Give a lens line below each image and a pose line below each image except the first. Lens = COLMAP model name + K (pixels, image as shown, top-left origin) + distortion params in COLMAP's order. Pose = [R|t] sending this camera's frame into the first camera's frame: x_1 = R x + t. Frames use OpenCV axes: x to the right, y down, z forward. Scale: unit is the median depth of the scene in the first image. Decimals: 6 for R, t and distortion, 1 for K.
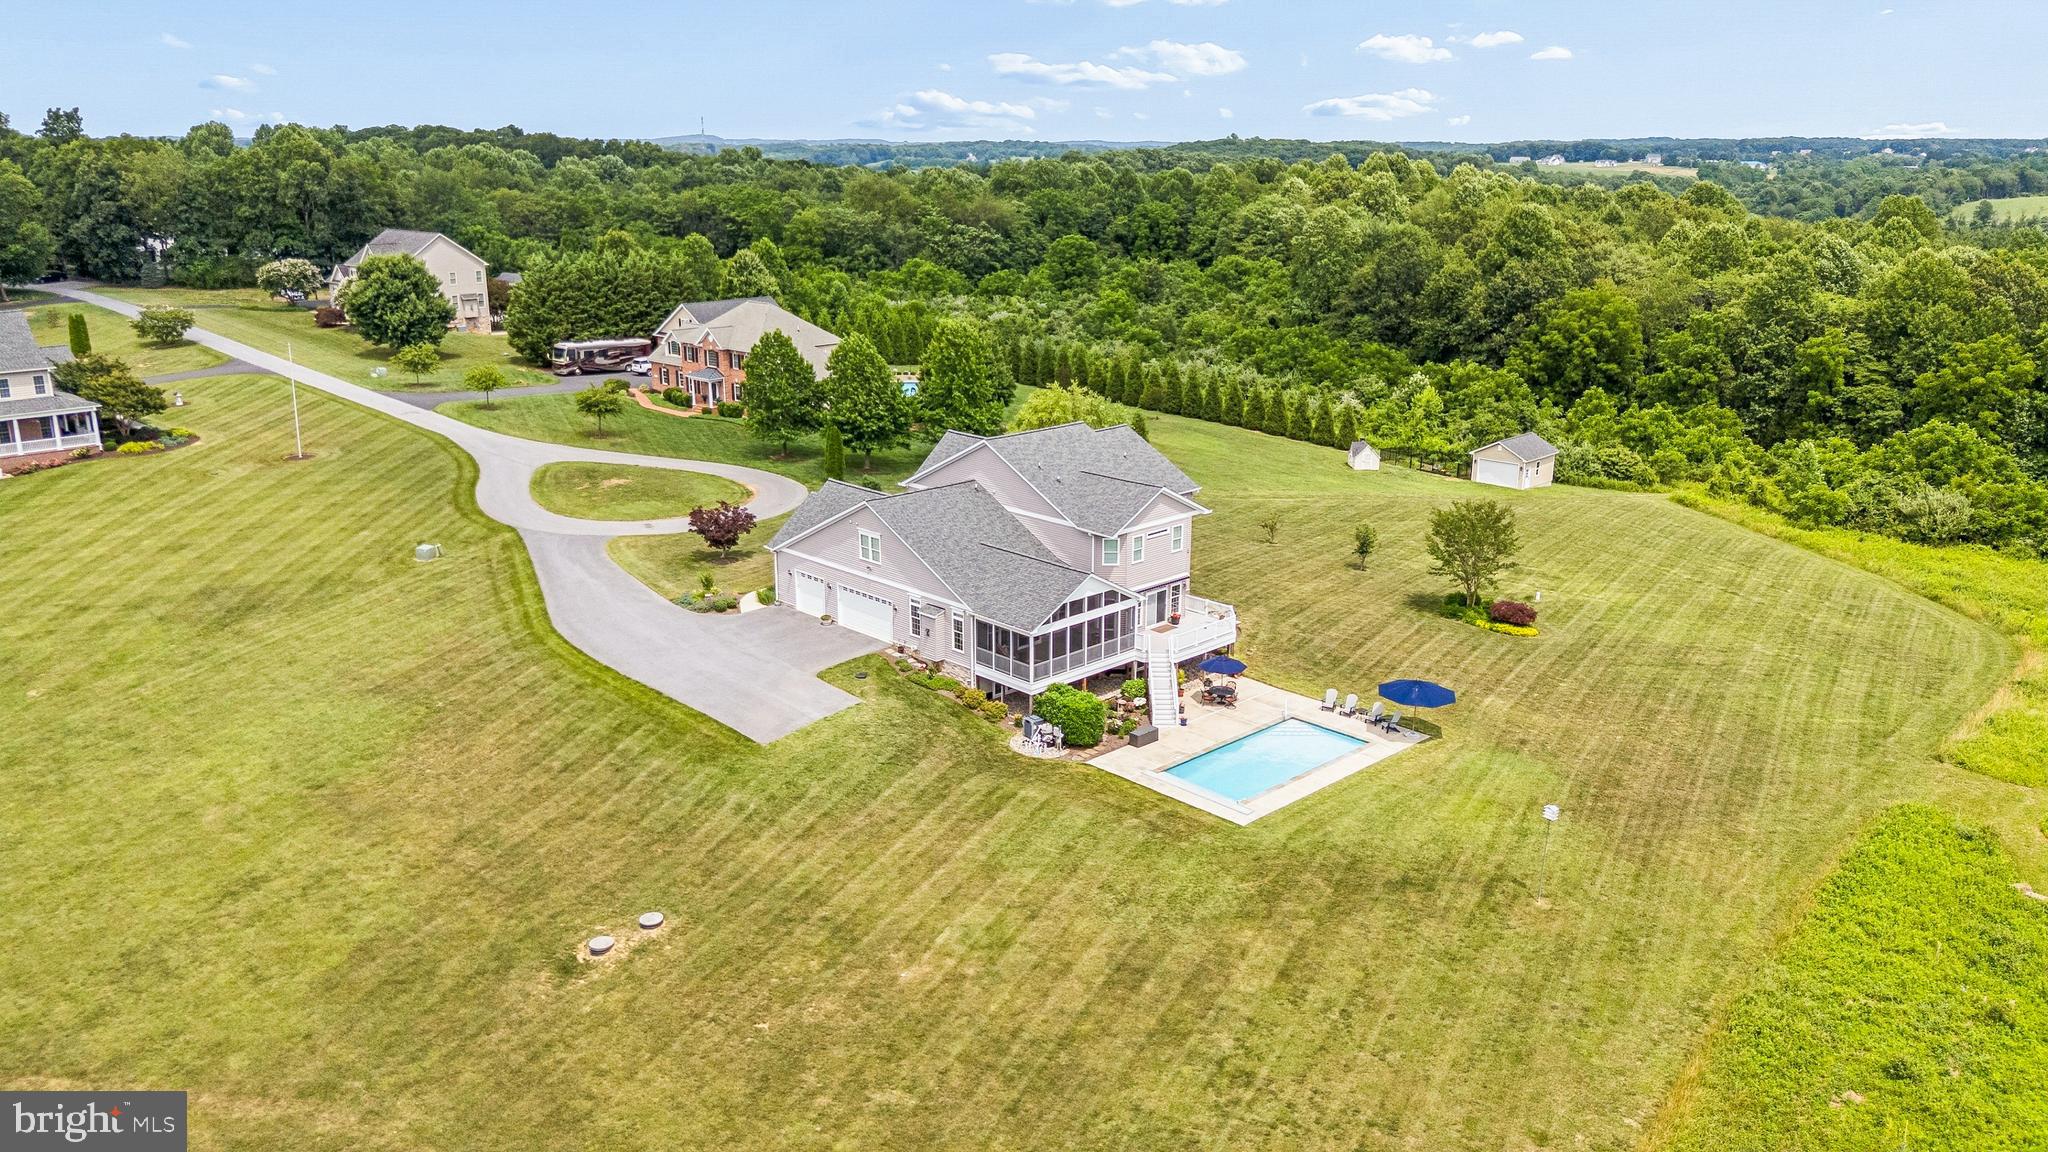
lens RADIAL K [[1509.1, 0, 1017.8], [0, 1509.1, 571.1], [0, 0, 1]] dist [0.100110, -0.166712]
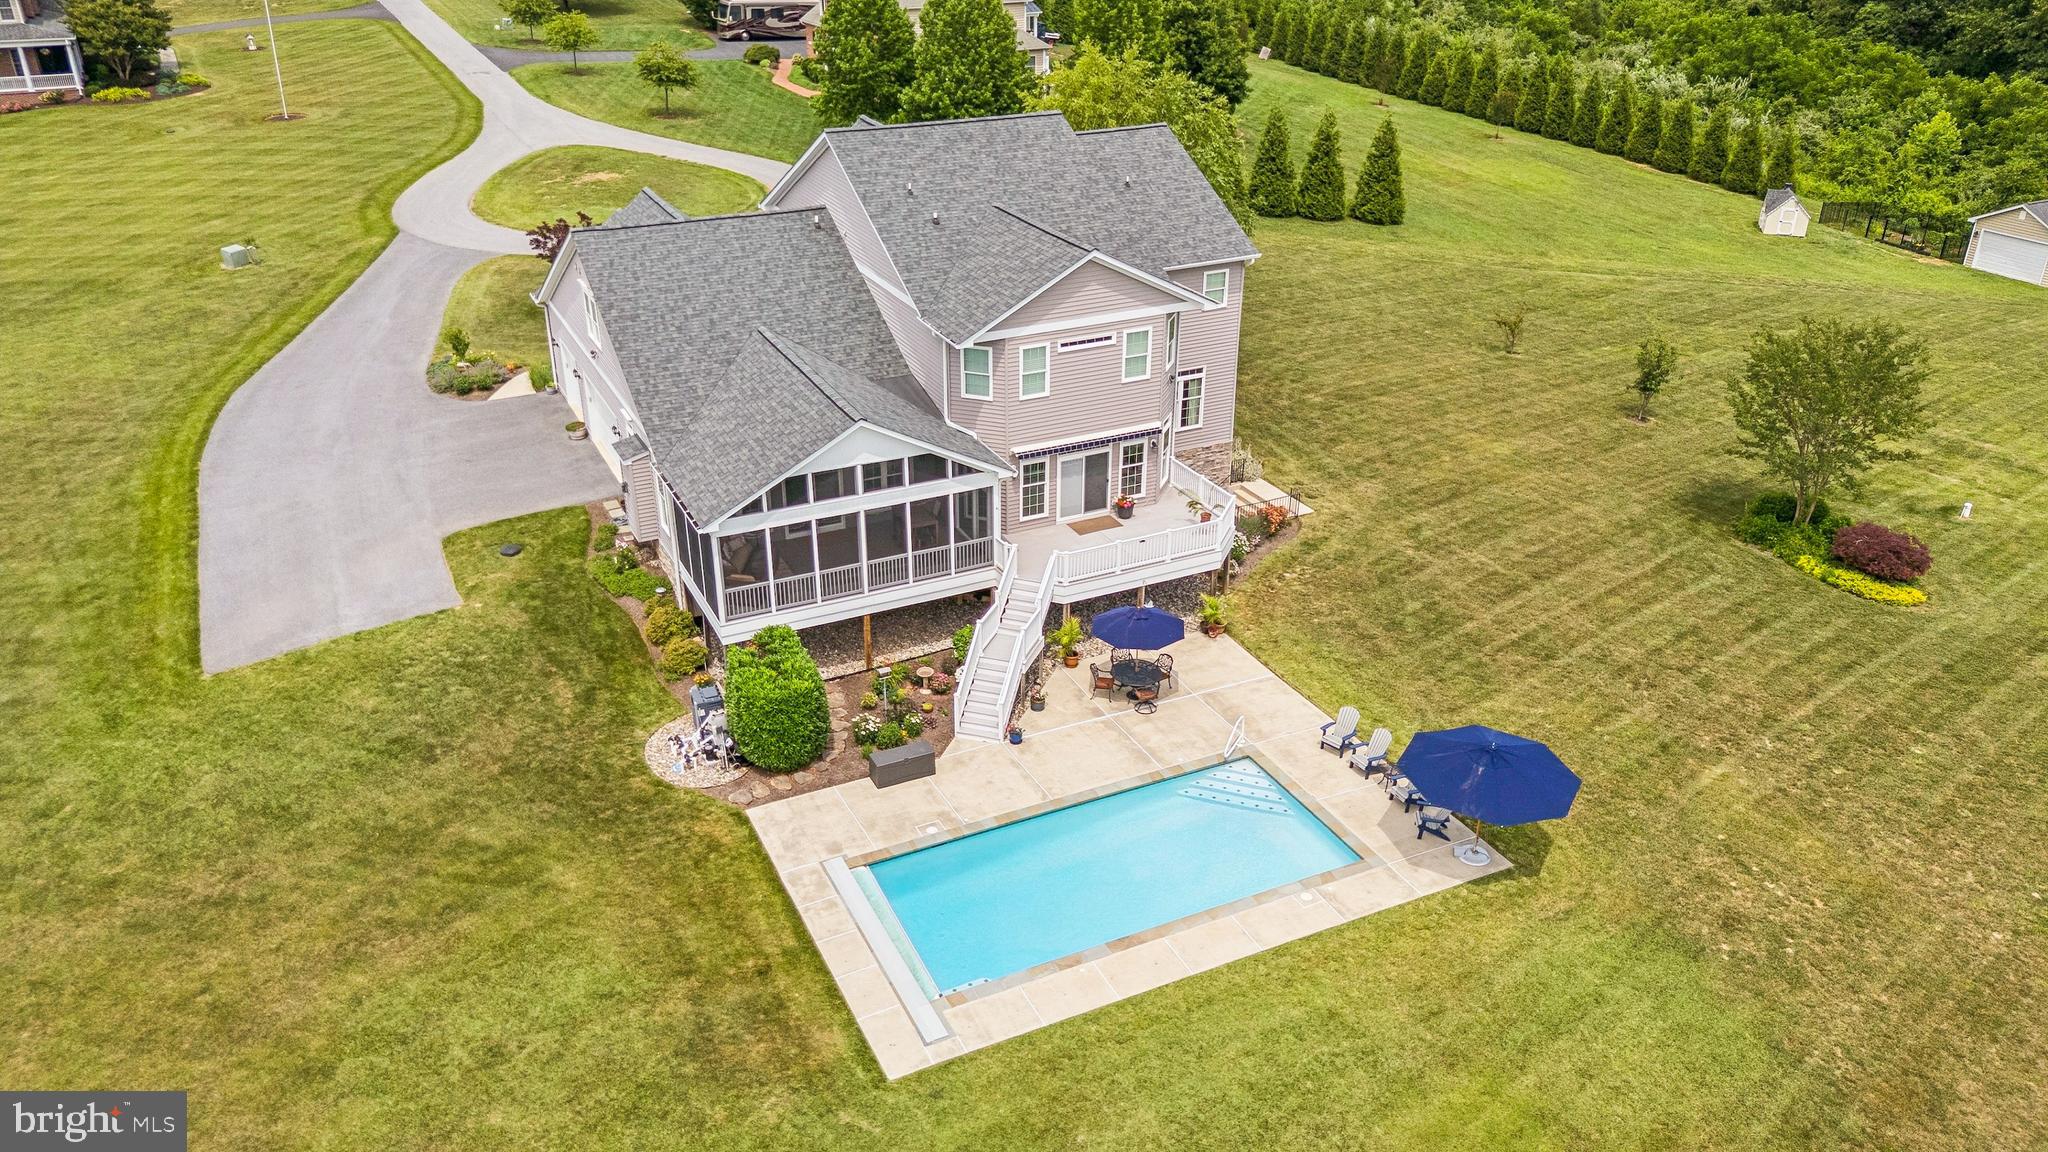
lens RADIAL K [[1508.9, 0, 1019.8], [0, 1508.9, 570.8], [0, 0, 1]] dist [0.072328, -0.082801]
pose [[0.951031, 0.137458, -0.276850, 0.204045], [-0.085152, 0.977529, 0.192836, -0.042397], [0.297136, -0.159819, 0.941365, 0.454861]]
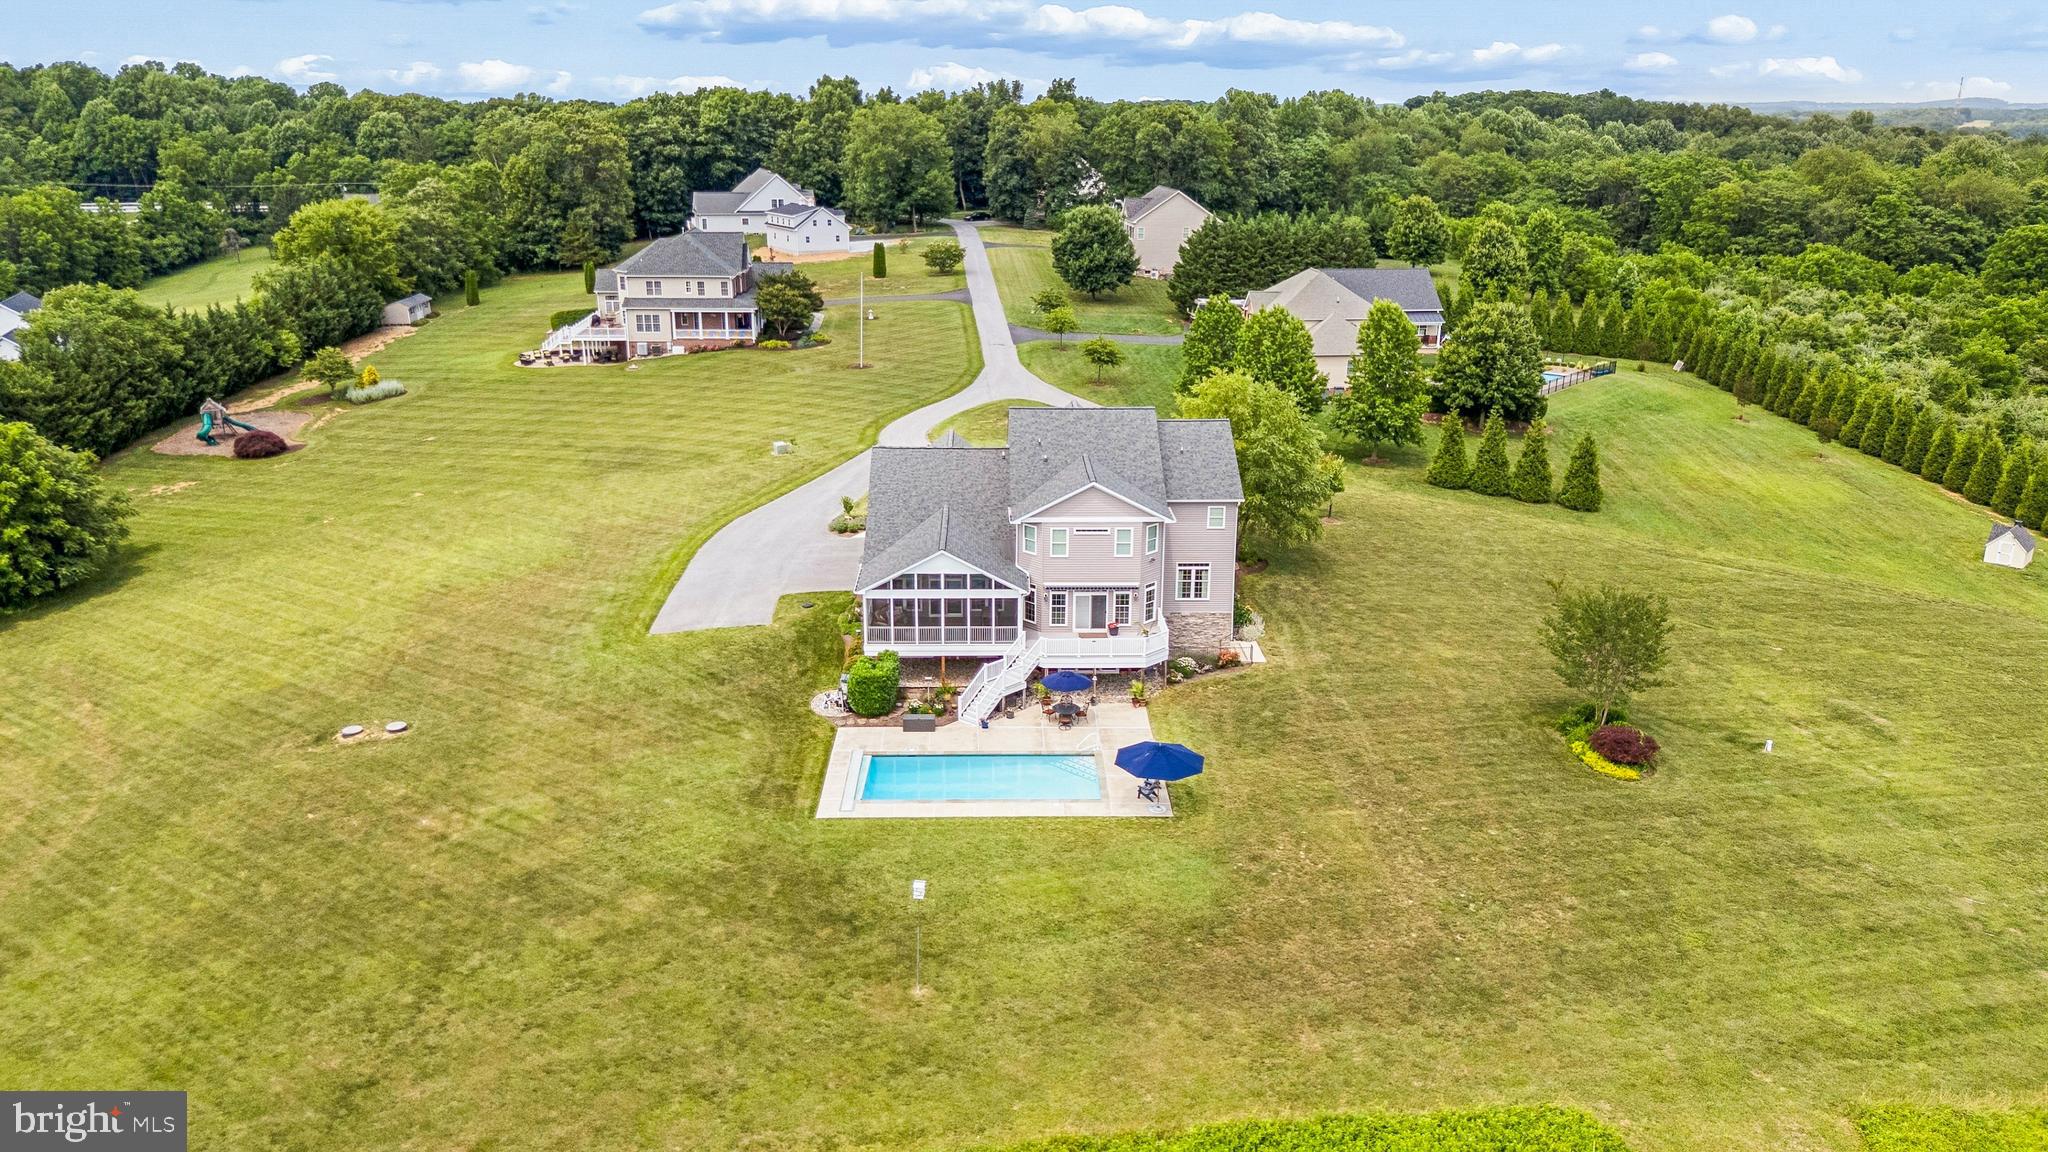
lens RADIAL K [[1508.9, 0, 1019.8], [0, 1508.9, 570.8], [0, 0, 1]] dist [0.072328, -0.082801]
pose [[0.736504, 0.204381, -0.644818, 0.600564], [-0.190739, 0.977328, 0.091913, -0.070809], [0.648984, 0.055298, 0.758789, 0.250469]]
